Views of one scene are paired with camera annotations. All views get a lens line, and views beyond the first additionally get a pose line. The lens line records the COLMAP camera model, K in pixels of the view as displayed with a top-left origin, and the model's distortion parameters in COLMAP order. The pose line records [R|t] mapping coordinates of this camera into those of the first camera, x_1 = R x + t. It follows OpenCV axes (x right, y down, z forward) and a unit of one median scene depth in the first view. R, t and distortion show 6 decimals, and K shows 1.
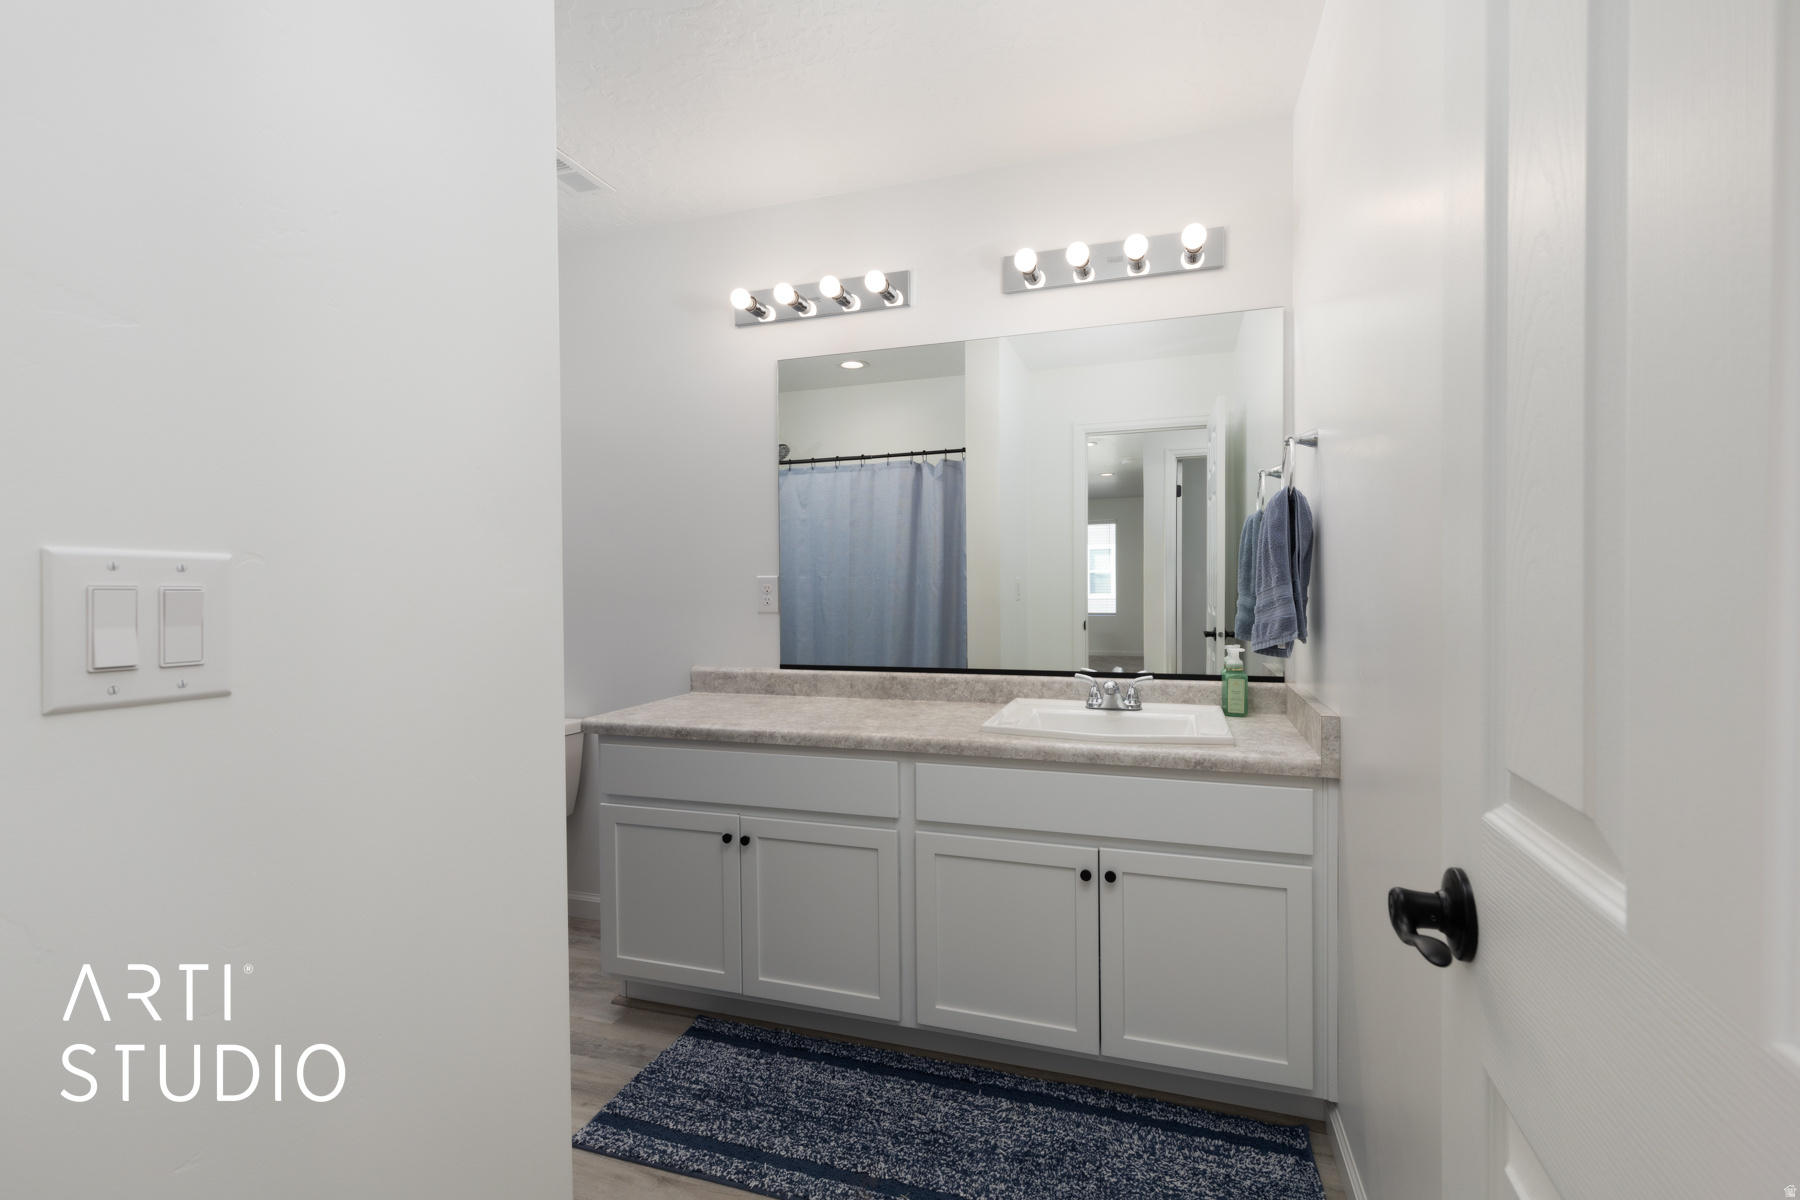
lens RADIAL K [[804.8, 0, 890.3], [0, 804.8, 598.0], [0, 0, 1]] dist [0.004234, 0.000027]
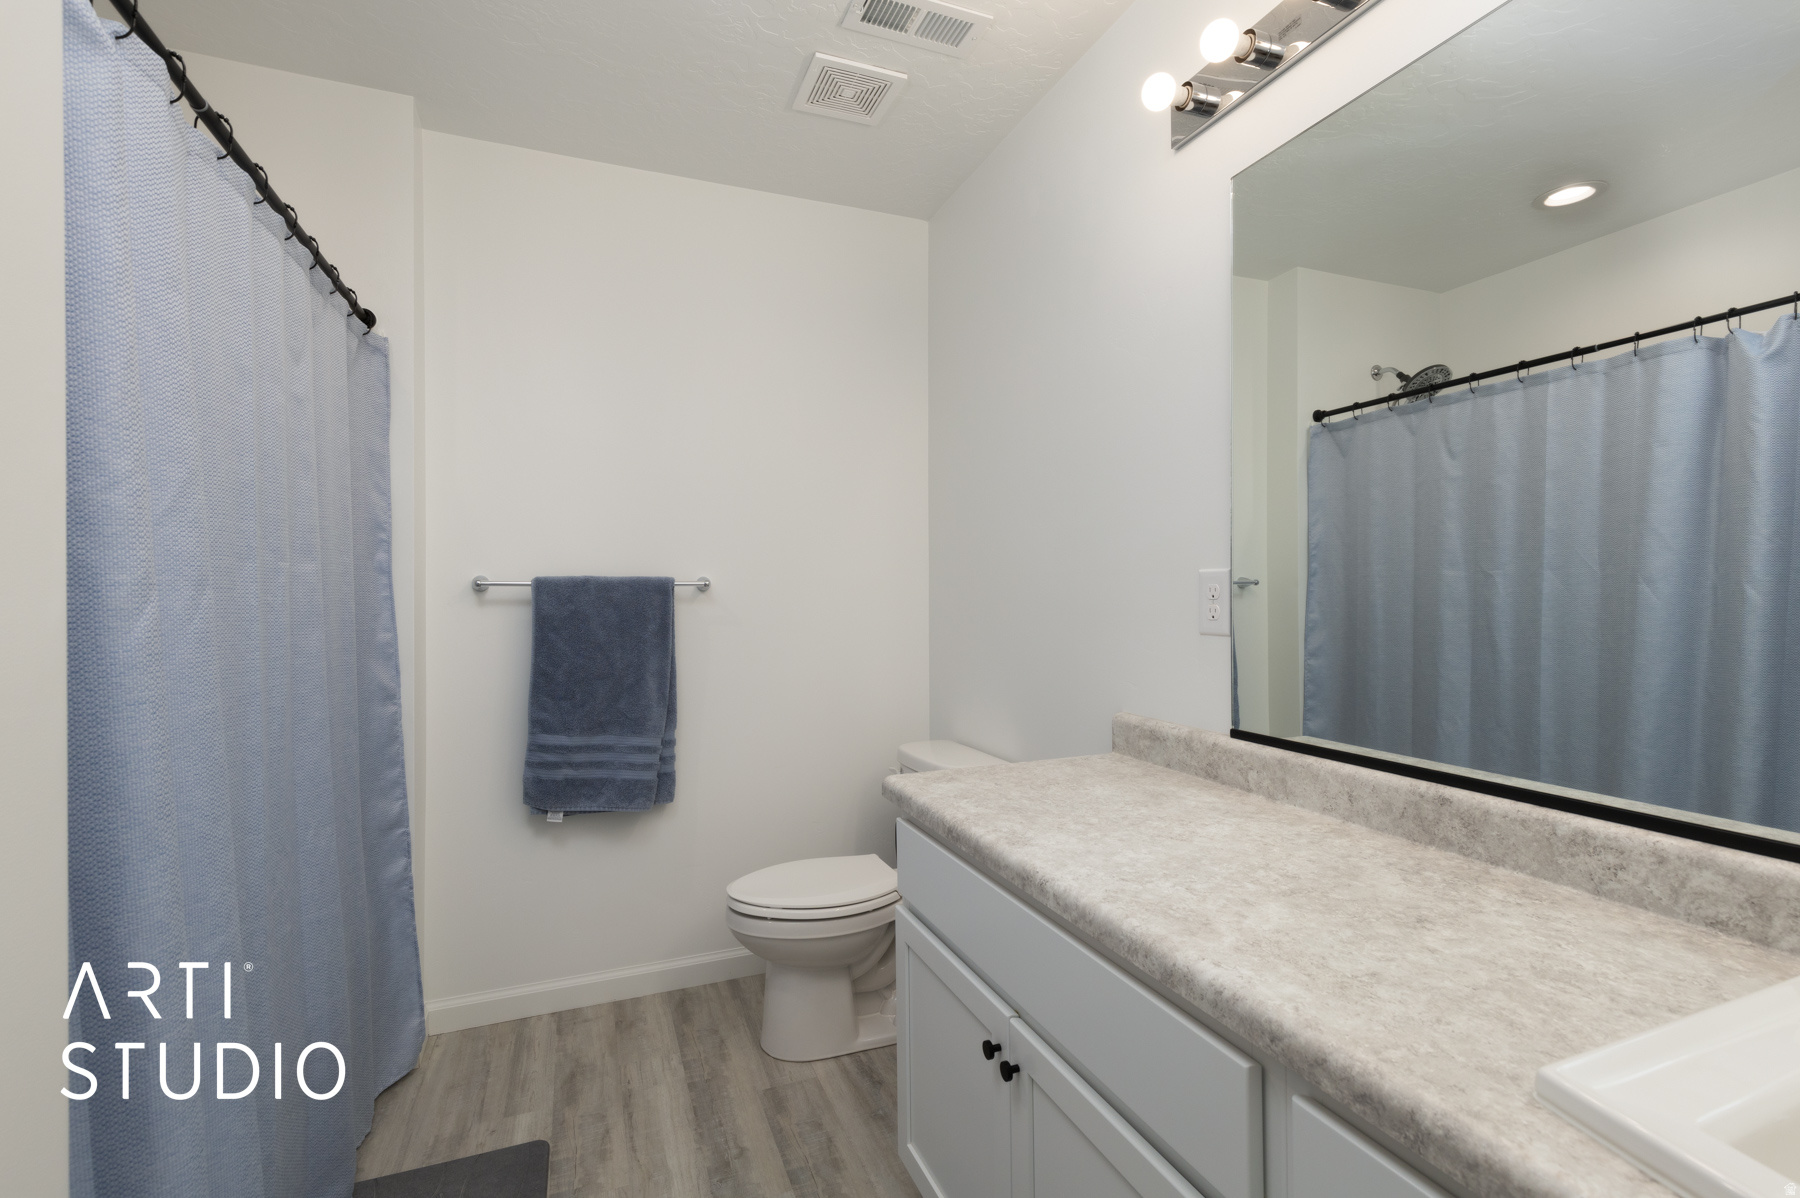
lens RADIAL K [[804.8, 0, 916.0], [0, 804.8, 593.0], [0, 0, 1]] dist [0.004234, 0.000027]
pose [[0.655591, 0.007790, -0.755076, 0.140176], [-0.012332, 0.999924, -0.000391, -0.007947], [0.755016, 0.009568, 0.655637, 0.486327]]
